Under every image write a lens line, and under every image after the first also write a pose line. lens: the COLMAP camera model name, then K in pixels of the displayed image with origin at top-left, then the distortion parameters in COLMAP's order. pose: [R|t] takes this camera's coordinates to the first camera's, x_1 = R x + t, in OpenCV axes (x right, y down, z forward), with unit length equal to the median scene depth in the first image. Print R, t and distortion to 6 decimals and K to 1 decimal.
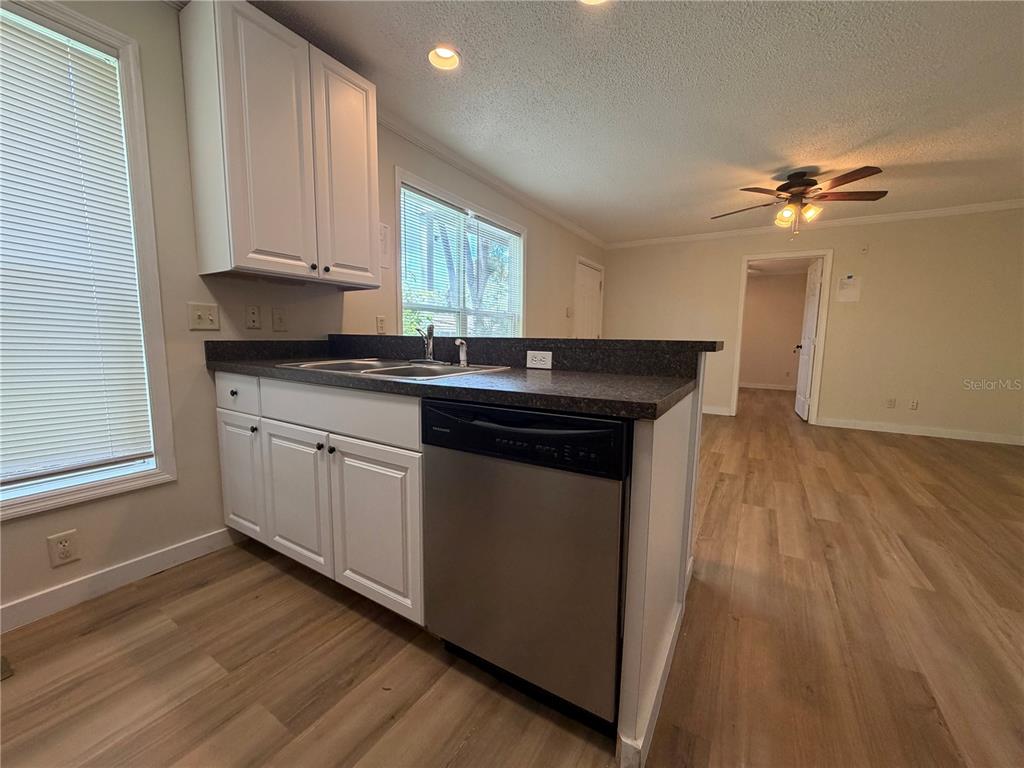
lens RADIAL K [[408.9, 0, 512.0], [0, 408.9, 384.0], [0, 0, 1]] dist [-0.001711, -0.000305]
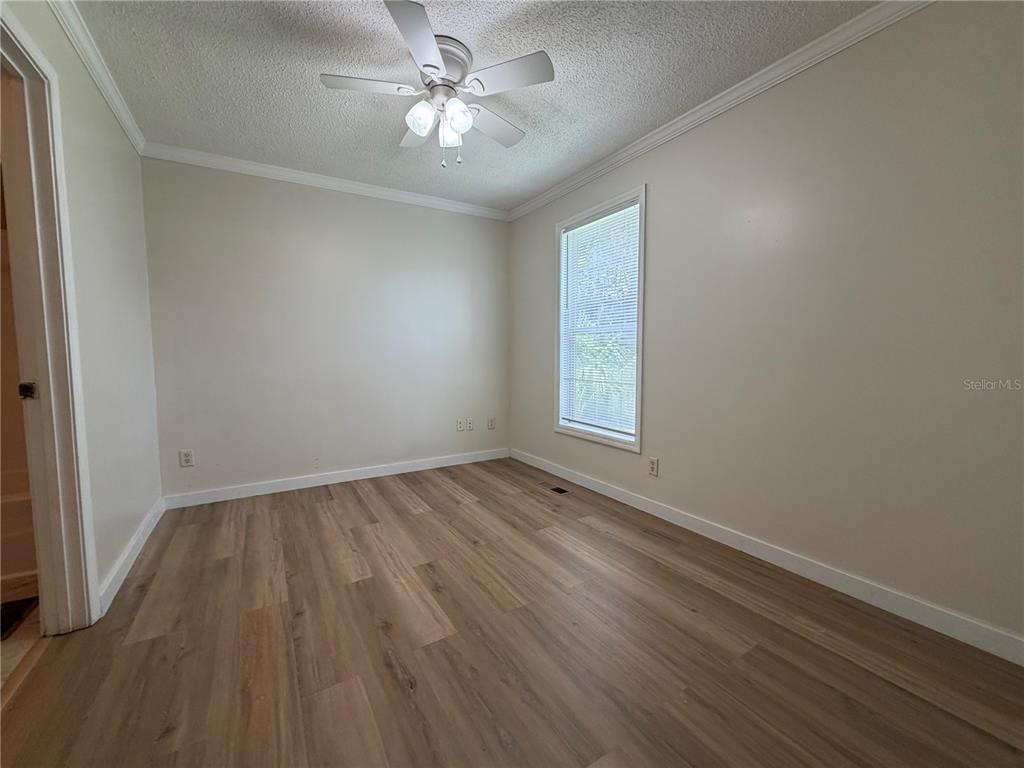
lens RADIAL K [[408.9, 0, 512.0], [0, 408.9, 384.0], [0, 0, 1]] dist [-0.001711, -0.000305]
pose [[-0.453215, 0.059343, -0.889424, 1.991212], [-0.098918, 0.988271, 0.116343, -0.402487], [0.885896, 0.140709, -0.442029, 3.615386]]
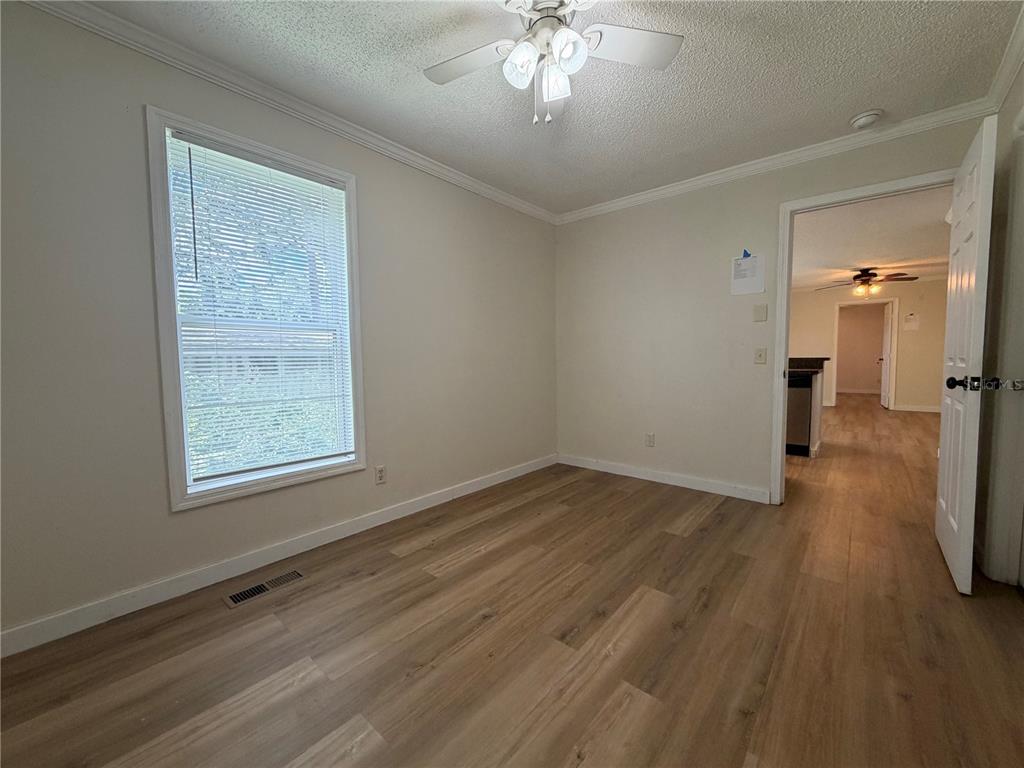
lens RADIAL K [[406.0, 0, 508.1], [0, 406.0, 380.1], [0, 0, 1]] dist [-0.000099, 0.000022]
pose [[0.985504, -0.011424, -0.169265, -0.413354], [0.001608, 0.998314, -0.058017, 0.073120], [0.169642, 0.056904, 0.983862, -0.732650]]
